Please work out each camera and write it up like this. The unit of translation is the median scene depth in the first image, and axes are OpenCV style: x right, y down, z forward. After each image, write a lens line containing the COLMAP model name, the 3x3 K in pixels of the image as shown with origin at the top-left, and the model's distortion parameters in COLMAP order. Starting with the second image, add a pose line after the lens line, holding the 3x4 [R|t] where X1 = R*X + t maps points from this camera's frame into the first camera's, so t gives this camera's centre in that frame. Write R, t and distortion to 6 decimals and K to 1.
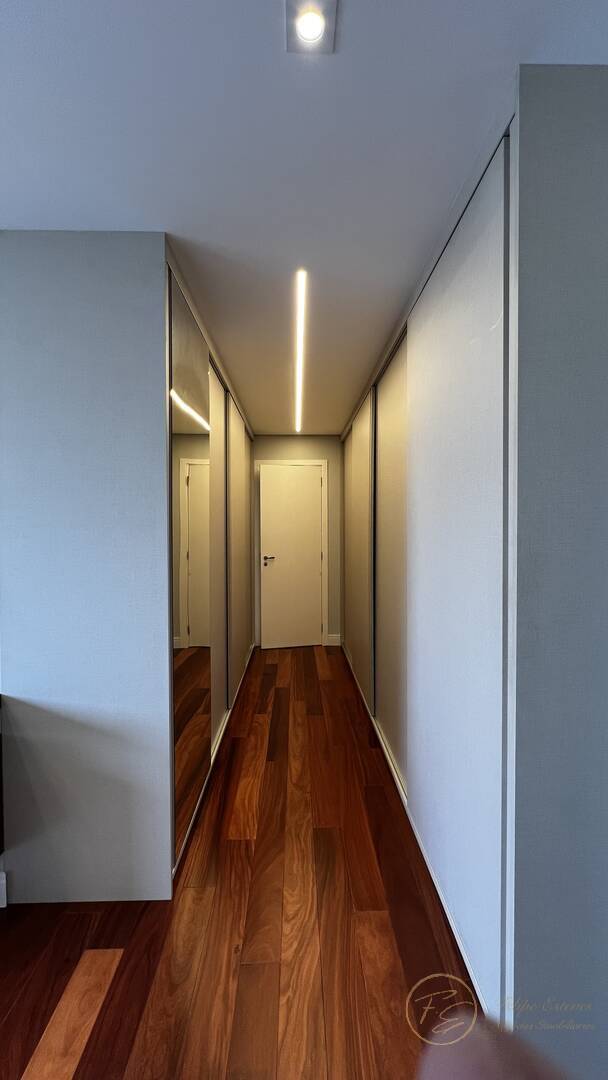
lens RADIAL K [[441.4, 0, 304.4], [0, 441.4, 535.7], [0, 0, 1]] dist [0.002299, 0.000026]
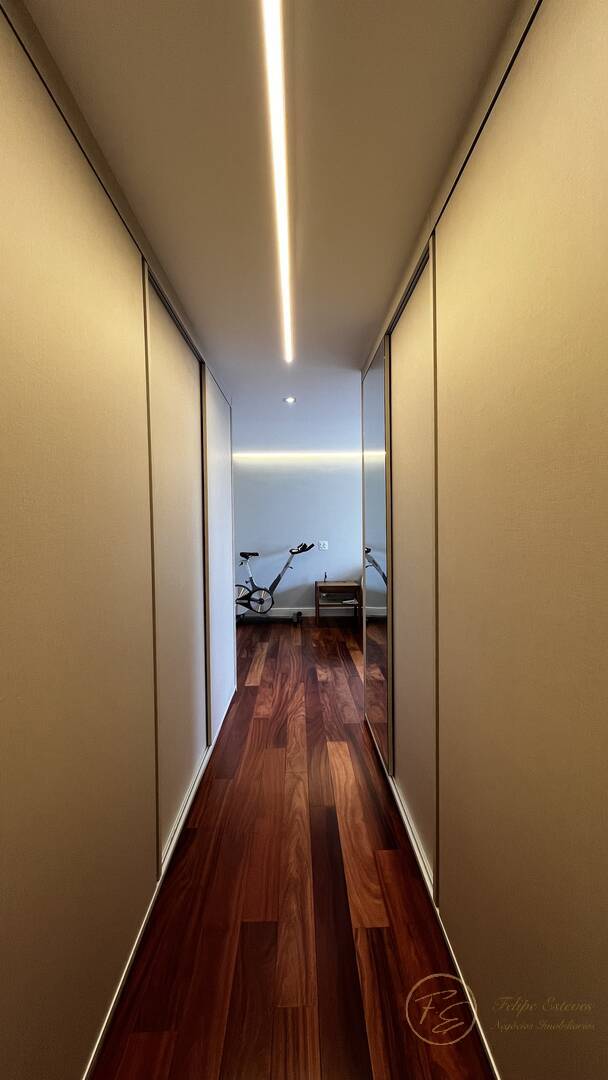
lens RADIAL K [[441.4, 0, 304.7], [0, 441.4, 539.2], [0, 0, 1]] dist [0.002299, 0.000026]
pose [[-0.999883, 0.014724, 0.004158, -0.041468], [0.014925, 0.998459, 0.053449, -0.037956], [-0.003365, 0.053505, -0.998562, 1.878951]]
